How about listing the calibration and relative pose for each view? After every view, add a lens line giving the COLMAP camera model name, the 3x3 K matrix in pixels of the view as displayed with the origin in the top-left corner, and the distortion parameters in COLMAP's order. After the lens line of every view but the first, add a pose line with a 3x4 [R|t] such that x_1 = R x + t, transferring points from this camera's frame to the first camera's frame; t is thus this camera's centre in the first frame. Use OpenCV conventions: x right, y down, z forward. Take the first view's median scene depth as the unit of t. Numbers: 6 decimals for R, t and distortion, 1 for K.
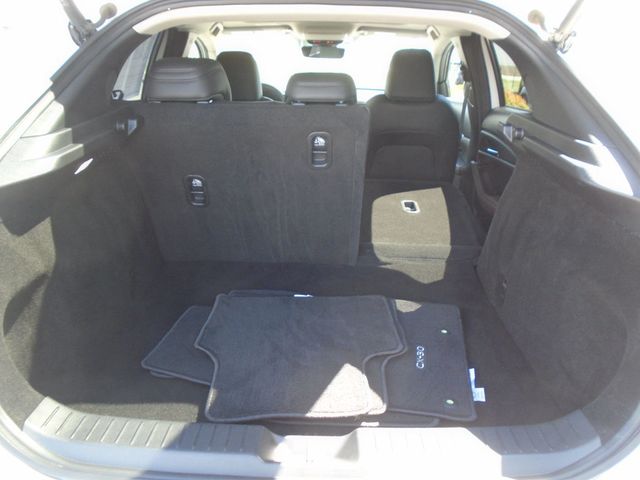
lens RADIAL K [[493.1, 0, 318.8], [0, 493.1, 239.3], [0, 0, 1]] dist [-0.019832, 0.012554]
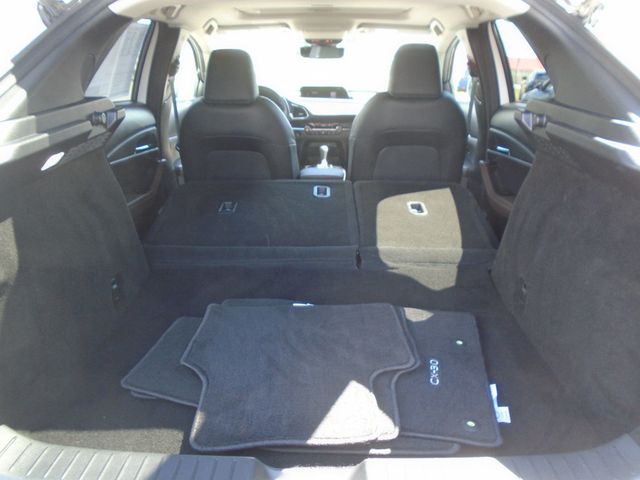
lens RADIAL K [[493.1, 0, 318.9], [0, 493.1, 239.5], [0, 0, 1]] dist [-0.019832, 0.012554]
pose [[0.999915, -0.012288, -0.004244, 0.004240], [0.012197, 0.999710, -0.020741, 0.016542], [0.004498, 0.020688, 0.999776, 0.107990]]
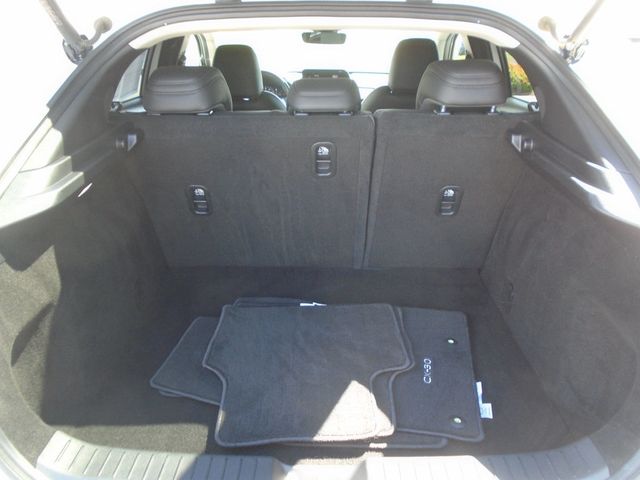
lens RADIAL K [[493.1, 0, 318.5], [0, 493.1, 239.3], [0, 0, 1]] dist [-0.019832, 0.012554]
pose [[0.999856, -0.015541, -0.006840, -0.004594], [0.015893, 0.998369, 0.054837, -0.089494], [0.005977, -0.054938, 0.998472, 0.013378]]
